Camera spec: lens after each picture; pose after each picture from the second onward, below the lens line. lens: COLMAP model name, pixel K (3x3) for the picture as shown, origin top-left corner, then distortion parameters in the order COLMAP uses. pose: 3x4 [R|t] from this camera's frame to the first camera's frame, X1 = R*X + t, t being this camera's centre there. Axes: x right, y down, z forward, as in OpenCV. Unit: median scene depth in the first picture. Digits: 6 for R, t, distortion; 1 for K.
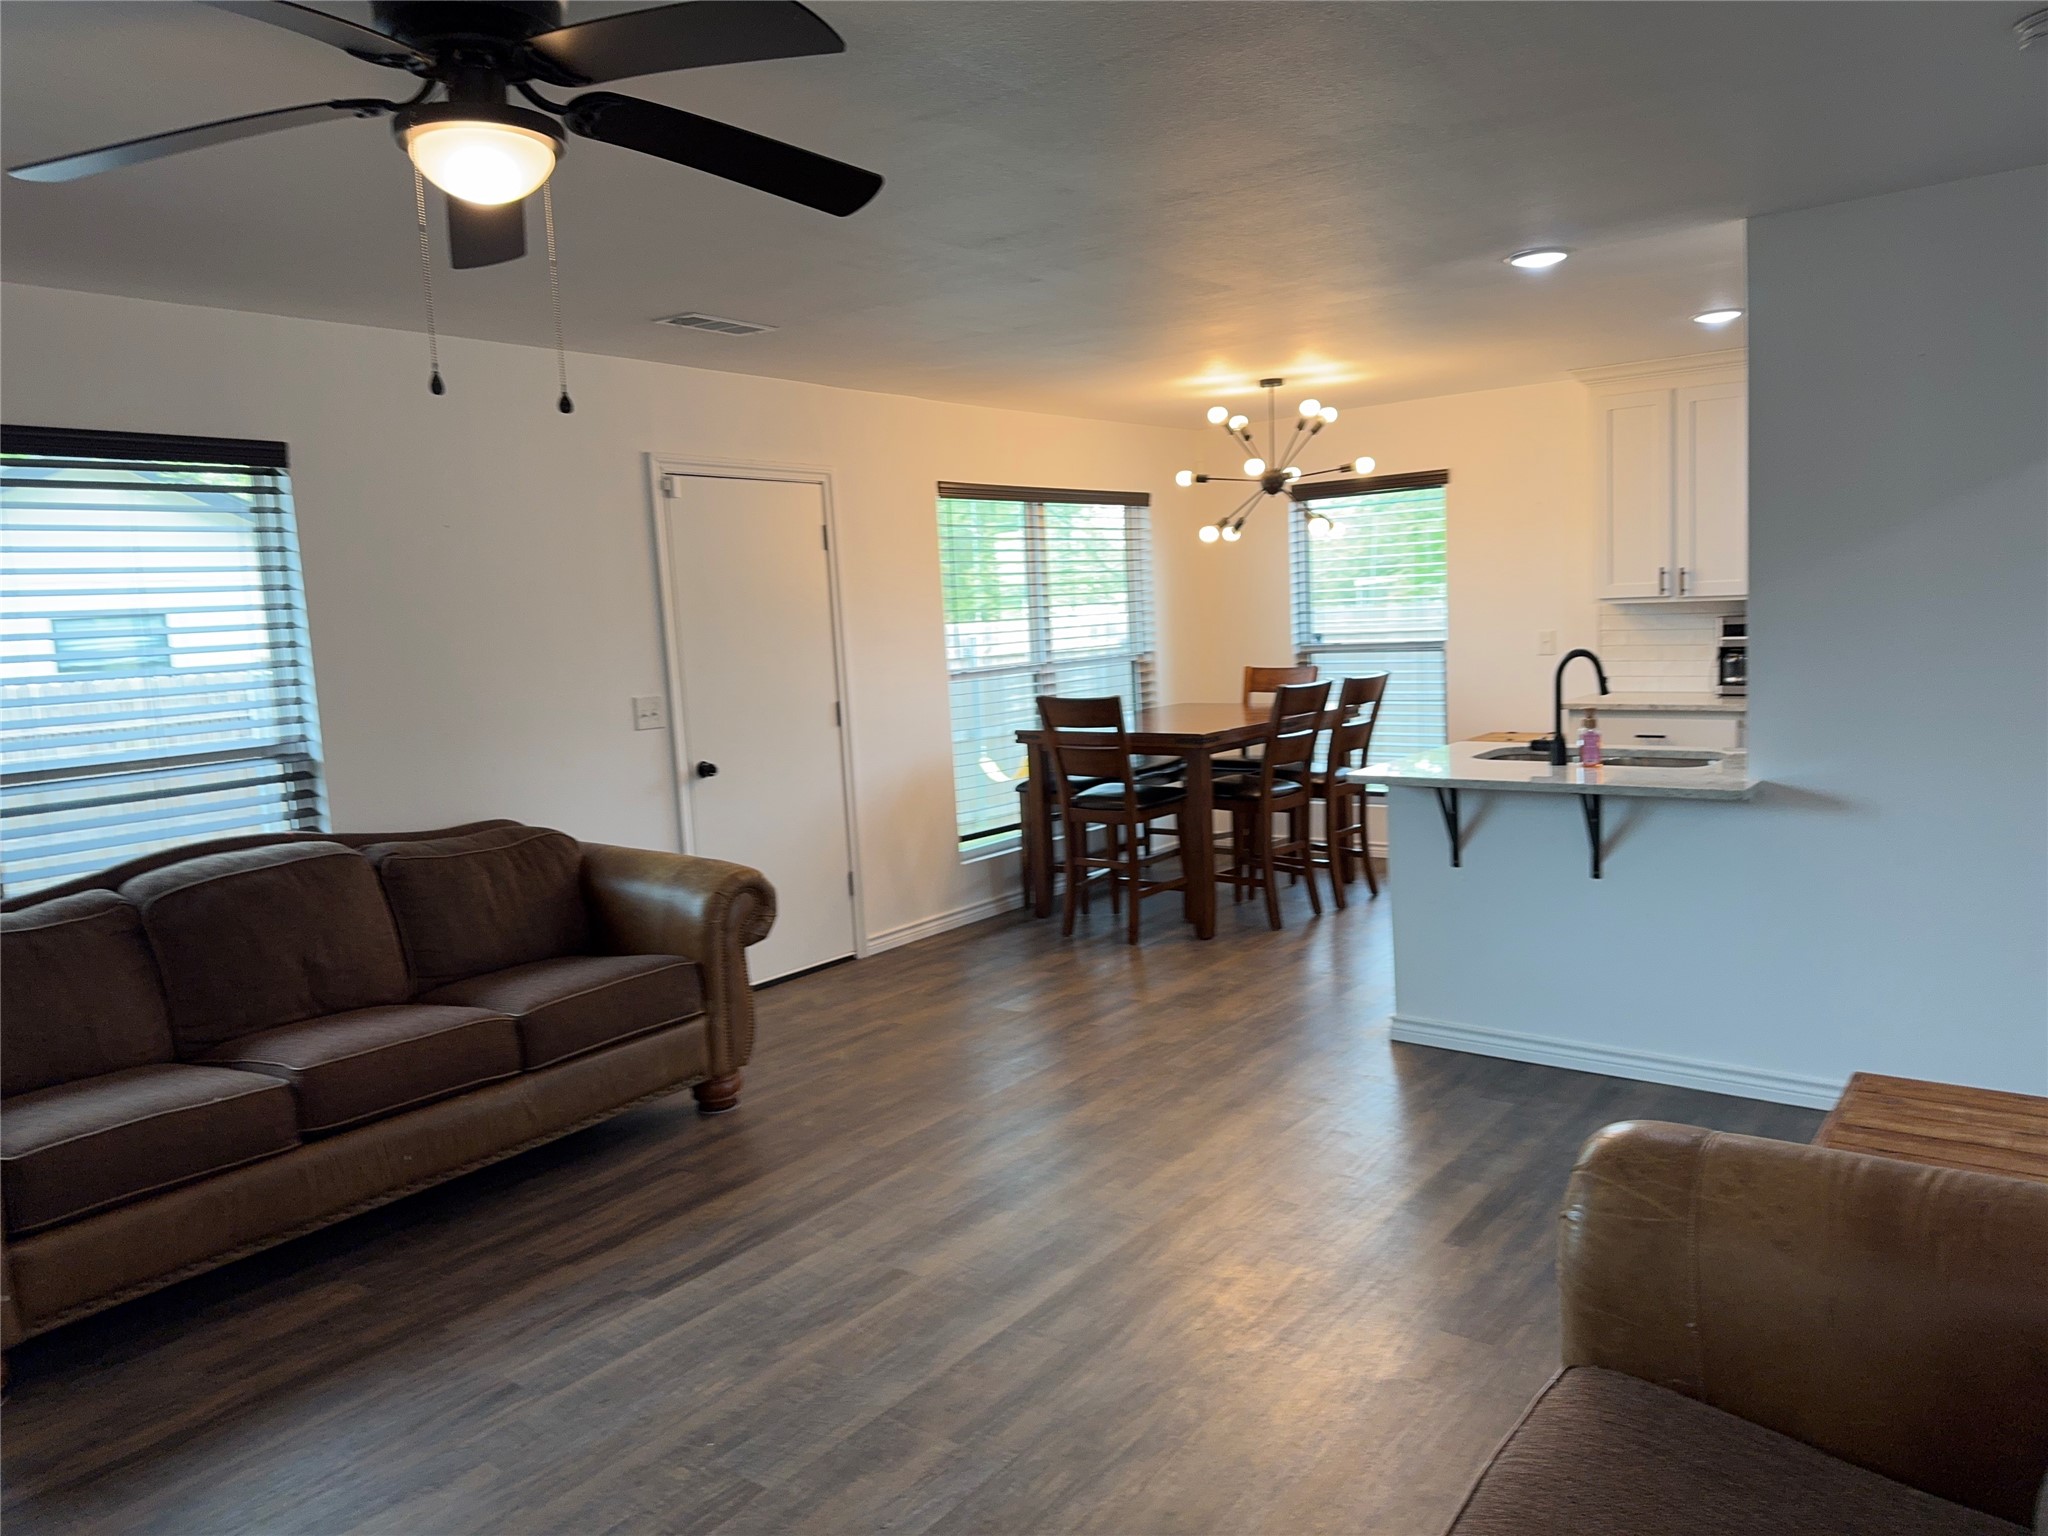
lens RADIAL K [[1438.6, 0, 1030.9], [0, 1438.6, 770.6], [0, 0, 1]] dist [0.049618, -0.047816]
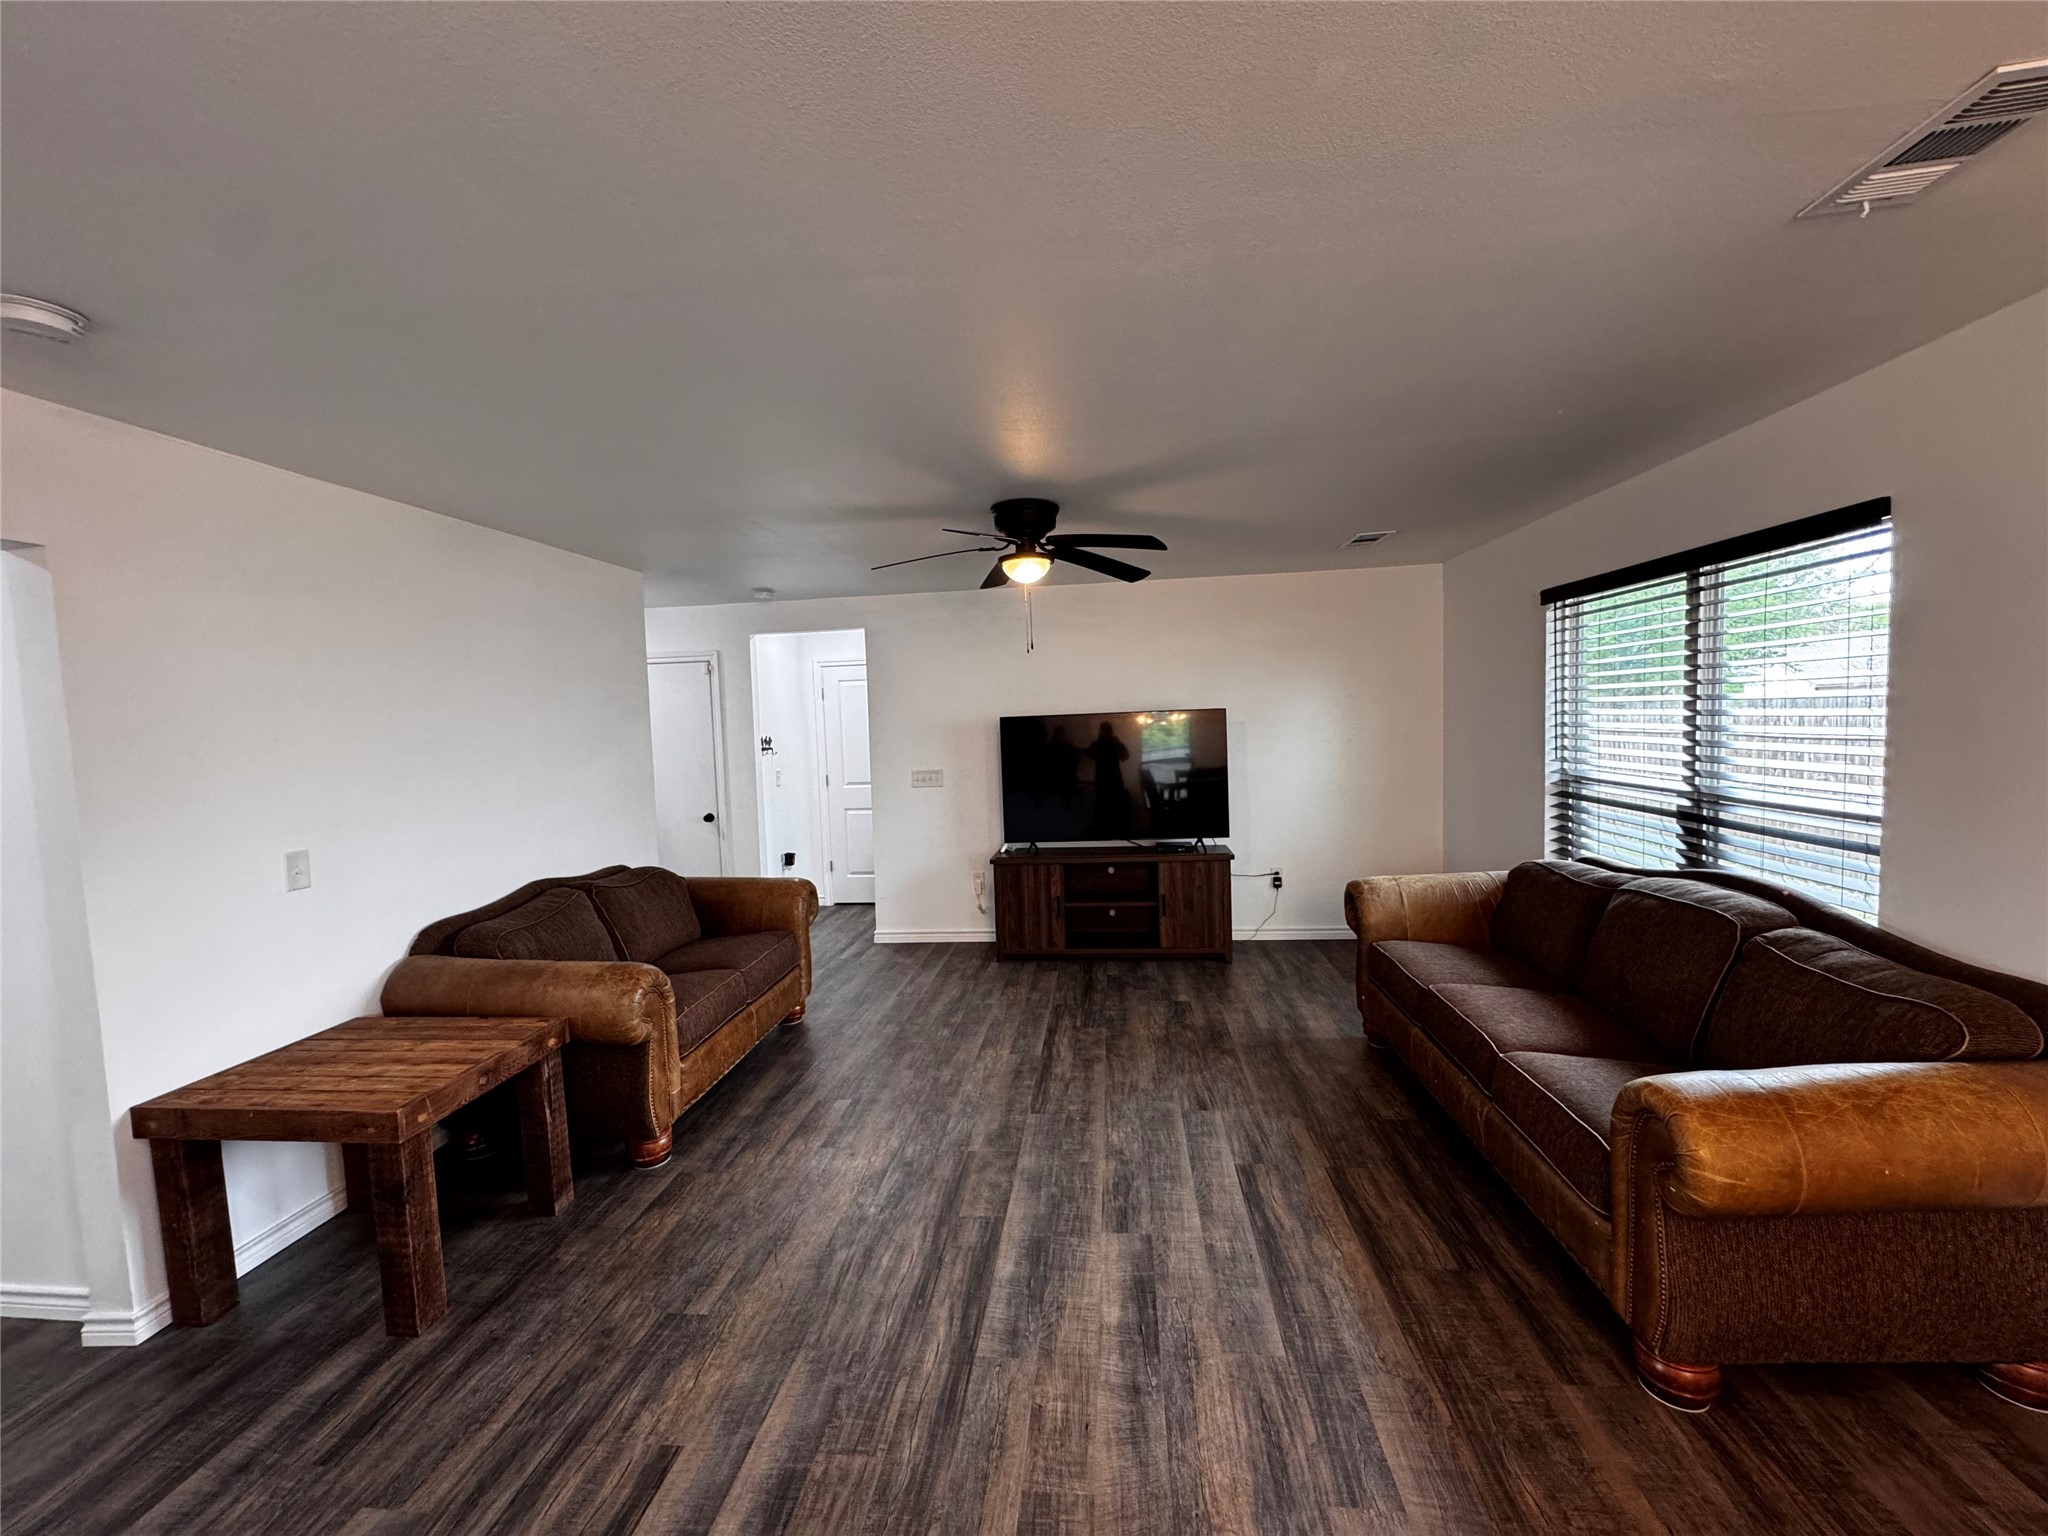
lens RADIAL K [[820.6, 0, 1017.4], [0, 820.6, 772.7], [0, 0, 1]] dist [-0.000158, 0.000702]
pose [[-0.856798, 0.114954, -0.502675, 0.318806], [0.016511, 0.980451, 0.196071, -0.211930], [0.515387, 0.159694, -0.841946, 1.510895]]
